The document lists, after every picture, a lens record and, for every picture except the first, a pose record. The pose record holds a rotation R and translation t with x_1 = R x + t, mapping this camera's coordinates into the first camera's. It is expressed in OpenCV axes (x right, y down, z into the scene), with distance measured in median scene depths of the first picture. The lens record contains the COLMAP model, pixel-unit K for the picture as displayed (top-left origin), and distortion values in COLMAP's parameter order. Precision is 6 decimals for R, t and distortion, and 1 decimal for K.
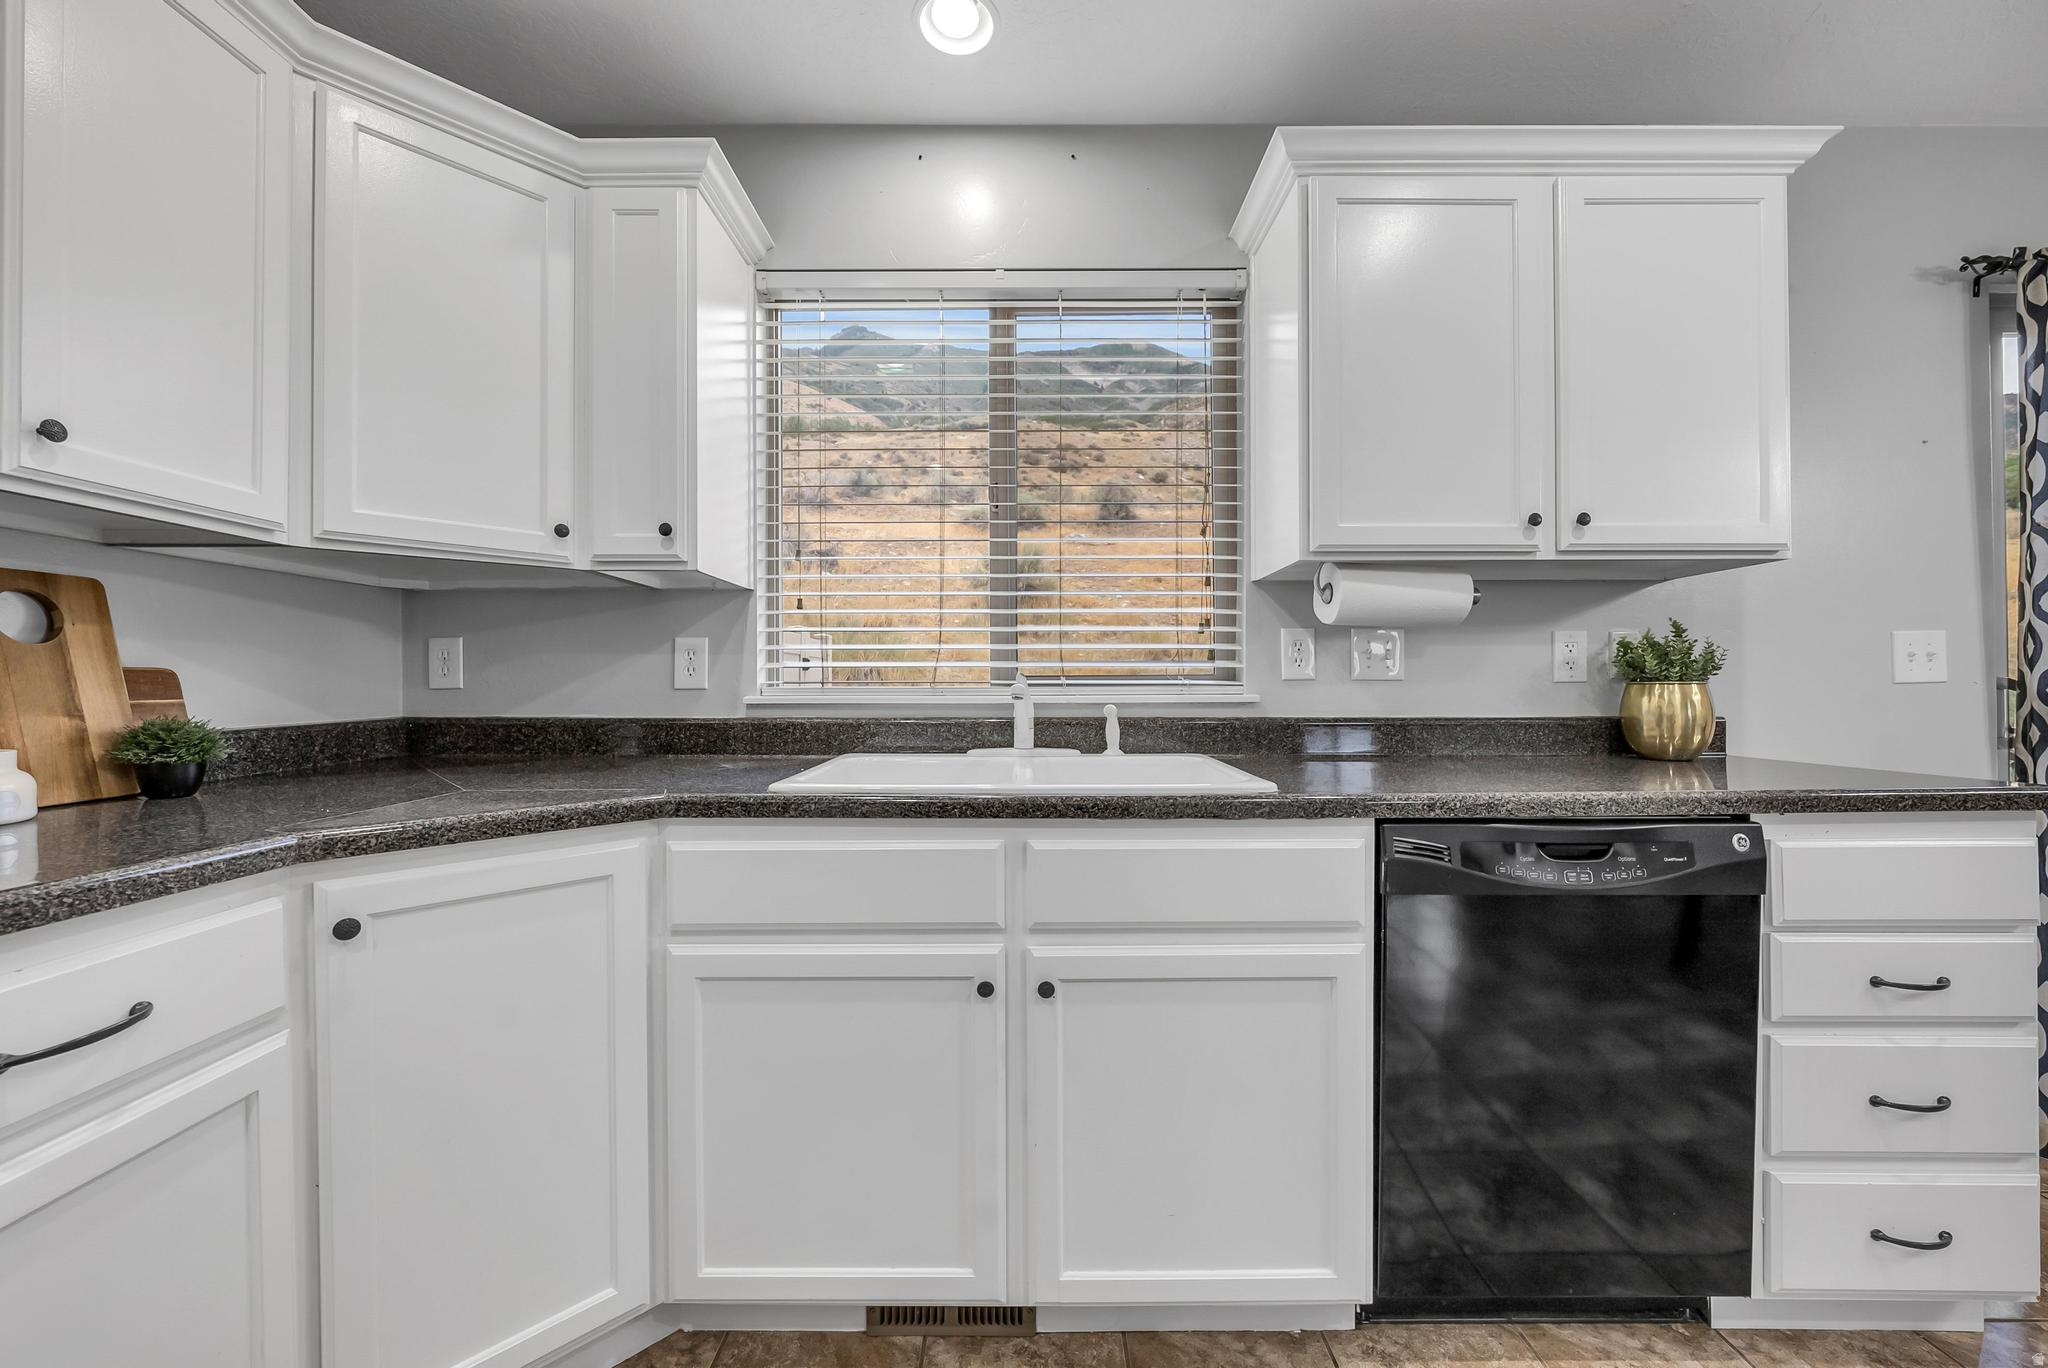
lens RADIAL K [[785.0, 0, 1023.5], [0, 785.0, 683.0], [0, 0, 1]] dist [0.001449, 0.000181]
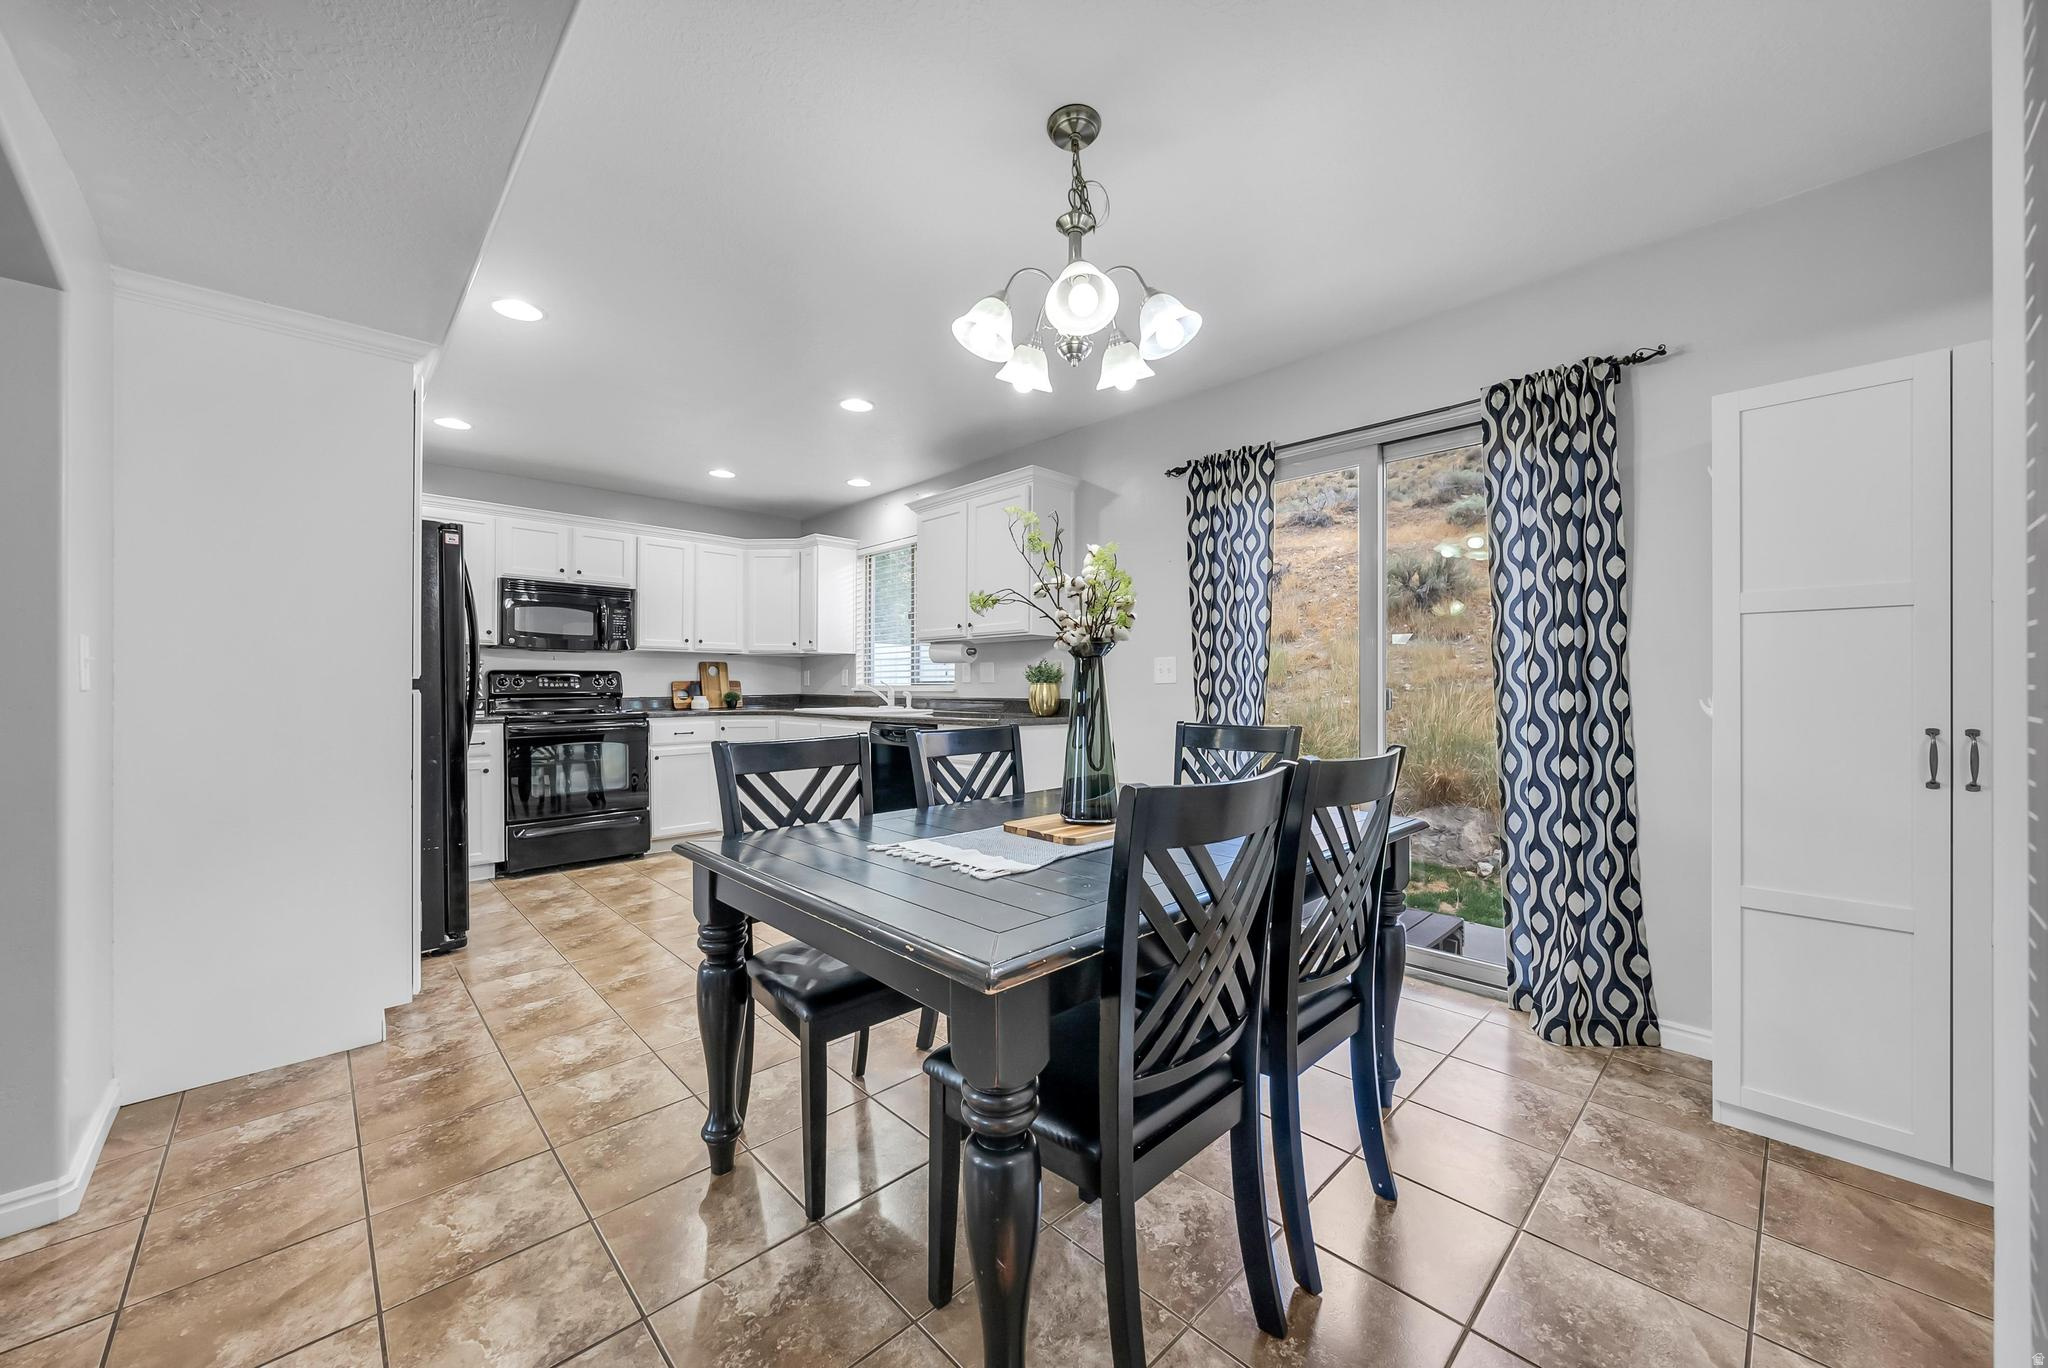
lens RADIAL K [[785.0, 0, 1009.3], [0, 785.0, 687.6], [0, 0, 1]] dist [0.001449, 0.000181]
pose [[0.676585, 0.002220, -0.736361, 2.637115], [0.000267, 0.999995, 0.003260, 0.004595], [0.736364, -0.002402, 0.676581, -0.718573]]
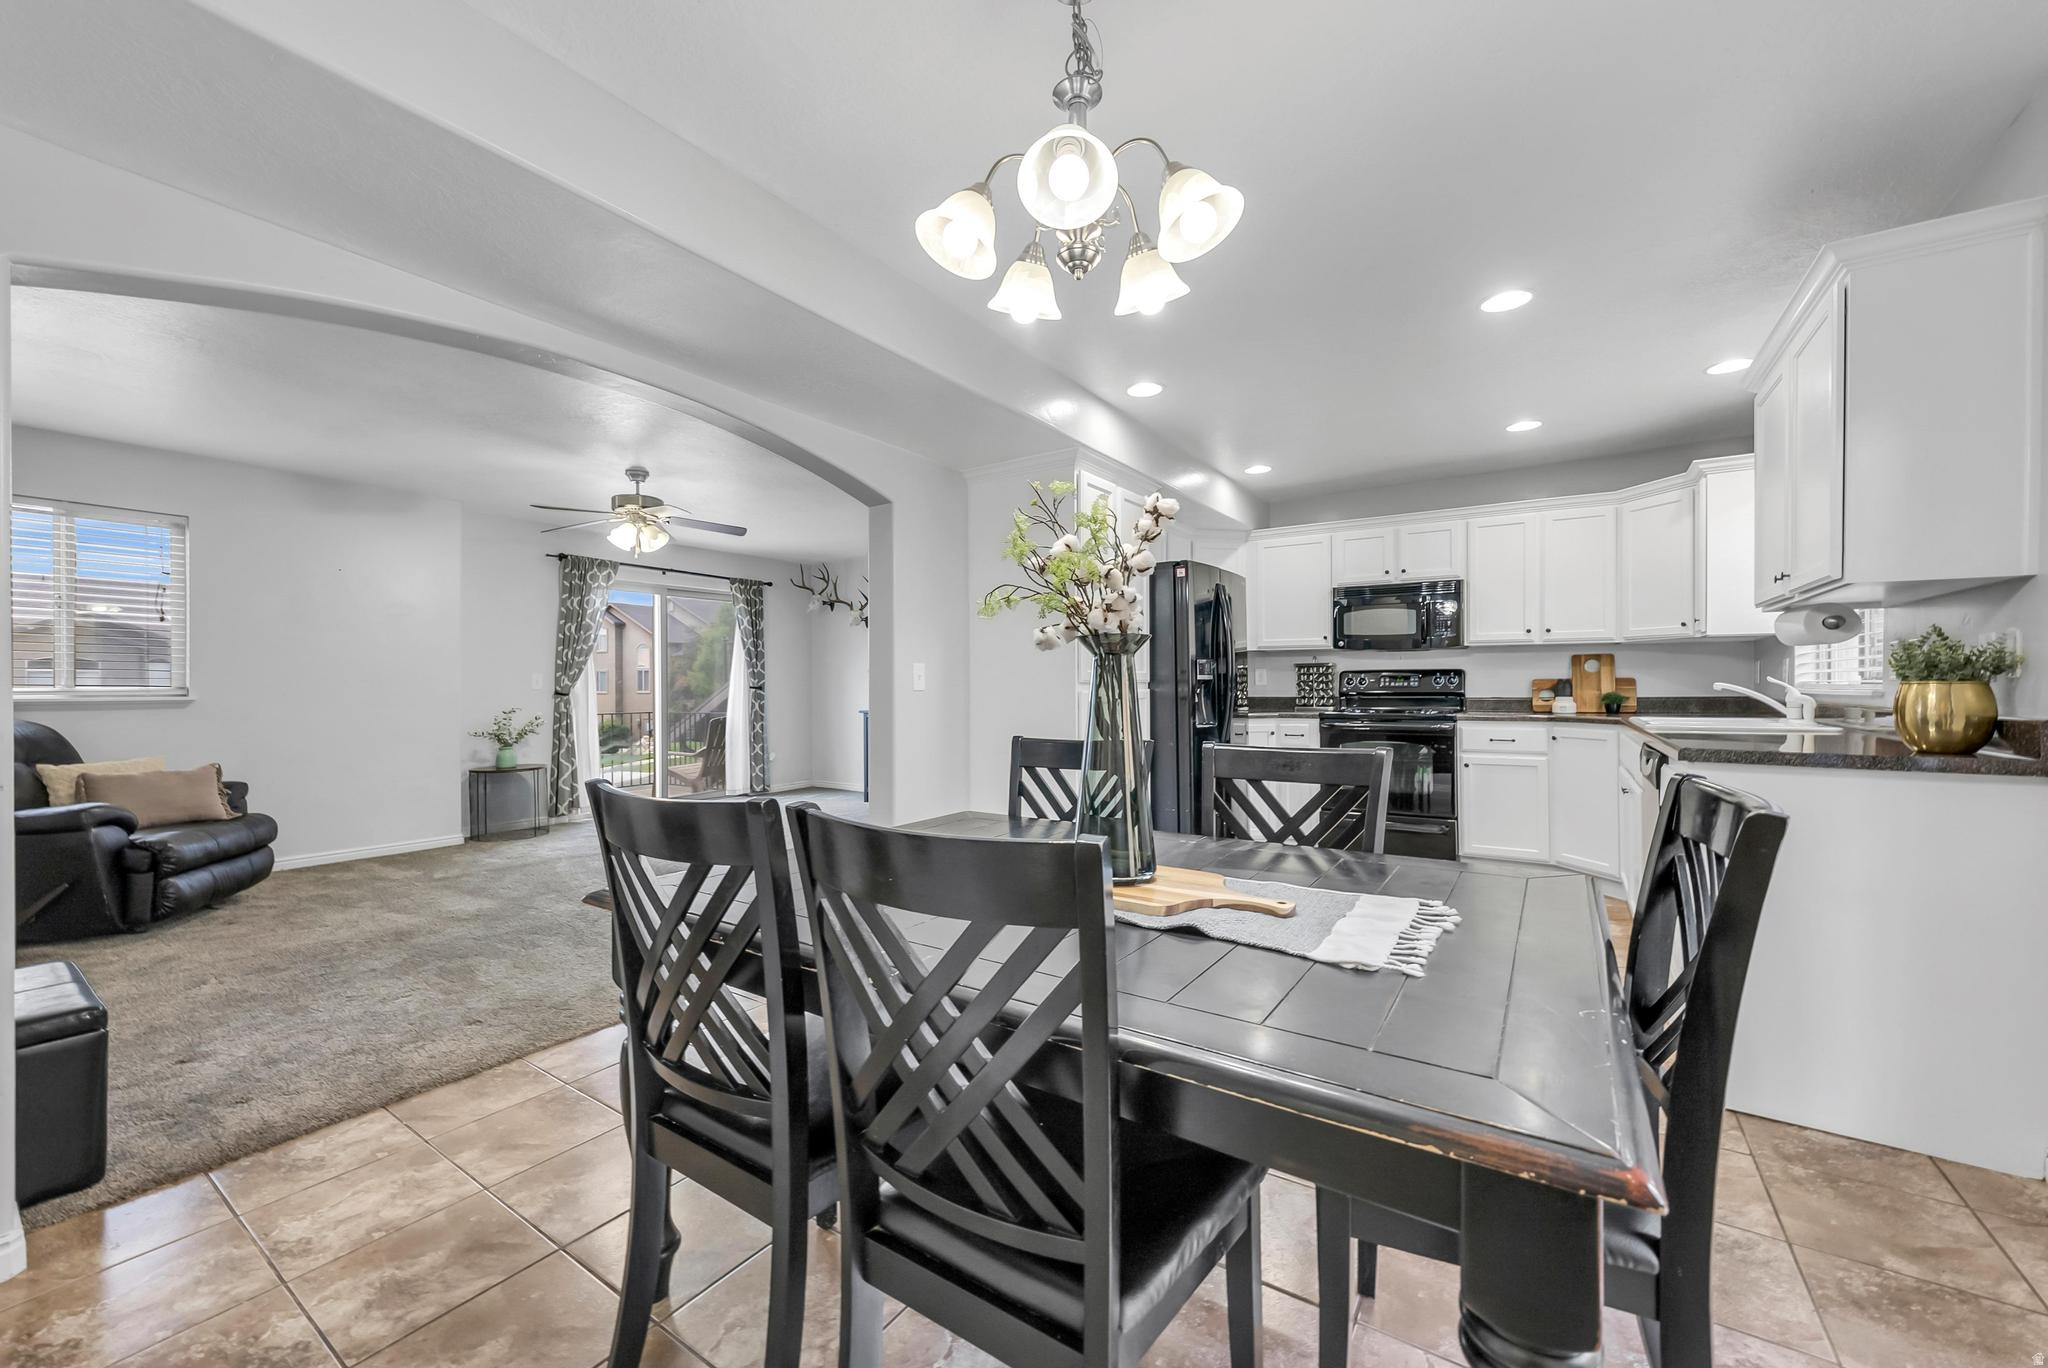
lens RADIAL K [[785.0, 0, 1015.7], [0, 785.0, 683.3], [0, 0, 1]] dist [0.001449, 0.000181]
pose [[-0.568575, 0.000279, -0.822631, 2.606989], [0.004639, 0.999985, -0.002867, 0.001898], [0.822618, -0.005446, -0.568568, 0.605023]]
